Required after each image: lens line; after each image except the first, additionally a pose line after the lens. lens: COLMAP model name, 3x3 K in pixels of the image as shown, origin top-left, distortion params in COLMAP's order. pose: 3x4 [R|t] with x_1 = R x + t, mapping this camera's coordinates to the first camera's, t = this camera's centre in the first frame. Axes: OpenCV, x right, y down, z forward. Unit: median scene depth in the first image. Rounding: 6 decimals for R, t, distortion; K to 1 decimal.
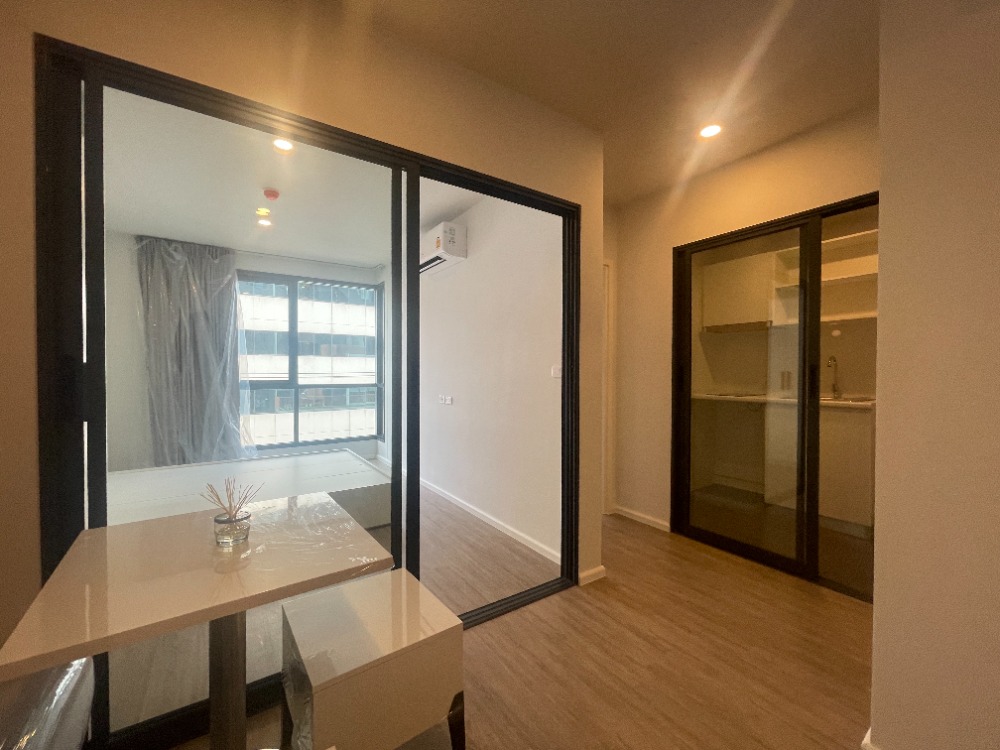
lens RADIAL K [[402.2, 0, 494.1], [0, 402.2, 376.4], [0, 0, 1]] dist [-0.000023, 0.000842]
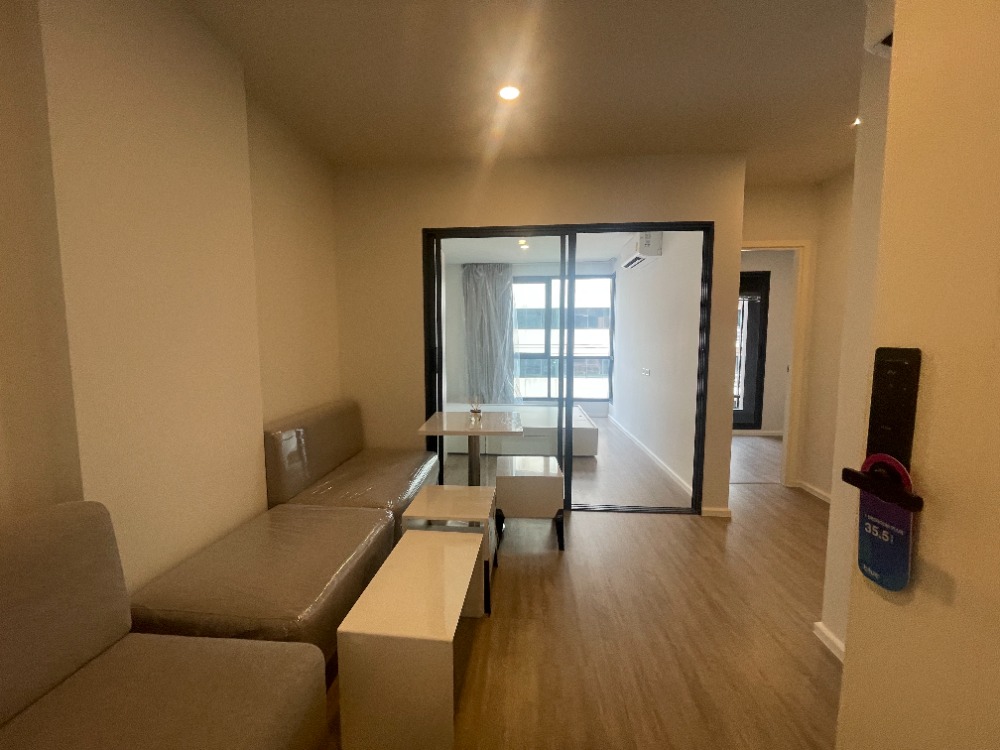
lens RADIAL K [[402.2, 0, 495.9], [0, 402.2, 373.9], [0, 0, 1]] dist [-0.000023, 0.000842]
pose [[0.787973, 0.047797, -0.613852, 0.230683], [-0.006115, 0.997541, 0.069822, -0.015186], [0.615679, -0.051264, 0.786328, -0.211375]]
